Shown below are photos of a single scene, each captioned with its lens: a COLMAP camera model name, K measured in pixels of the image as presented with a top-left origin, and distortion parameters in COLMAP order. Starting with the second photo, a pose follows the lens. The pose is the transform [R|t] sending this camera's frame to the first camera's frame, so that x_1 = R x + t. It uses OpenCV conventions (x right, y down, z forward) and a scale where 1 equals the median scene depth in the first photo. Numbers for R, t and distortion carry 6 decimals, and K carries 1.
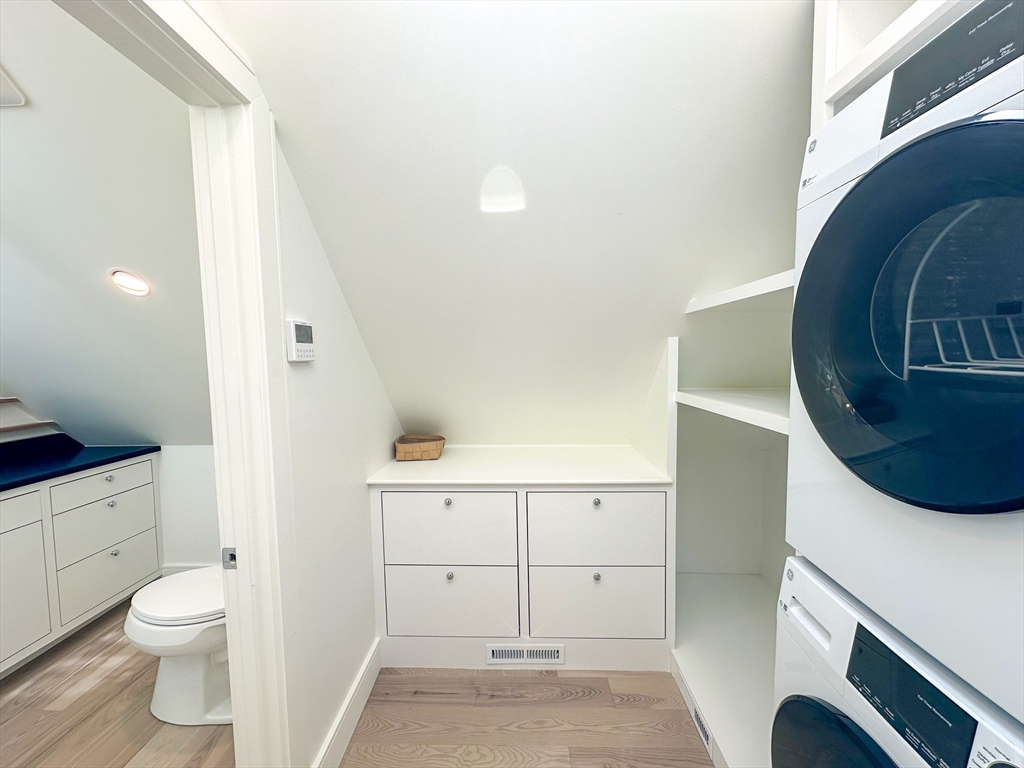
lens RADIAL K [[409.3, 0, 513.2], [0, 409.3, 382.8], [0, 0, 1]] dist [-0.000302, 0.000029]
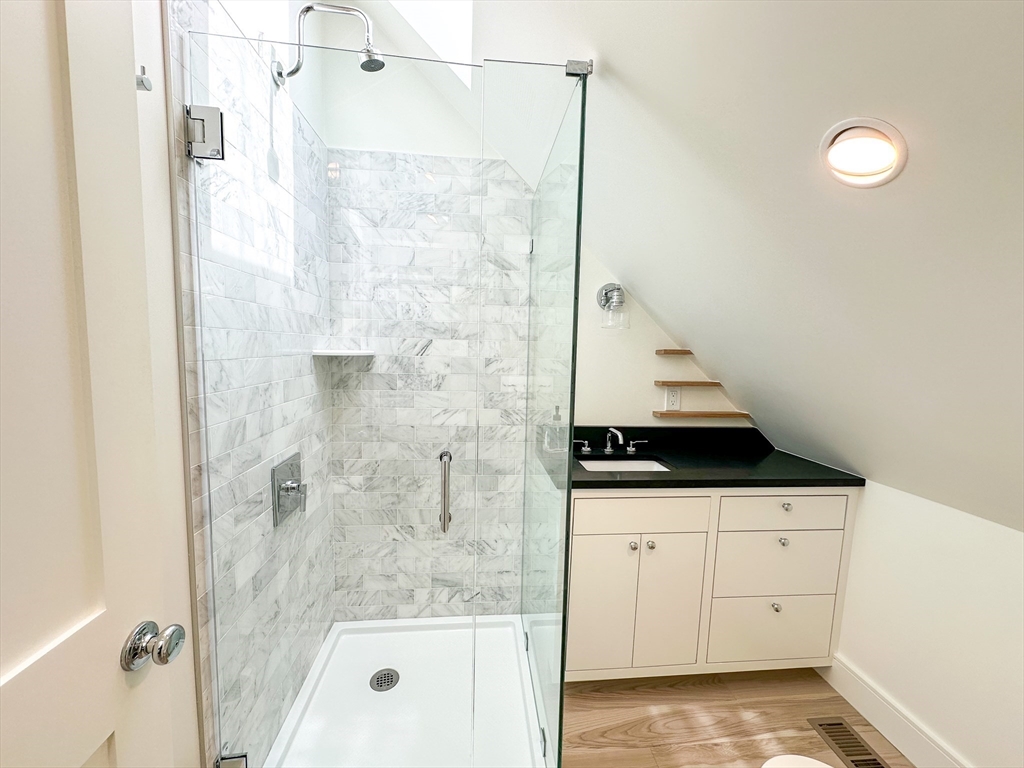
lens RADIAL K [[409.3, 0, 513.7], [0, 409.3, 387.5], [0, 0, 1]] dist [-0.000302, 0.000029]
pose [[0.126670, 0.111779, -0.985627, -0.368826], [-0.098303, 0.990154, 0.099659, 0.004267], [0.987062, 0.084267, 0.136411, 0.416972]]
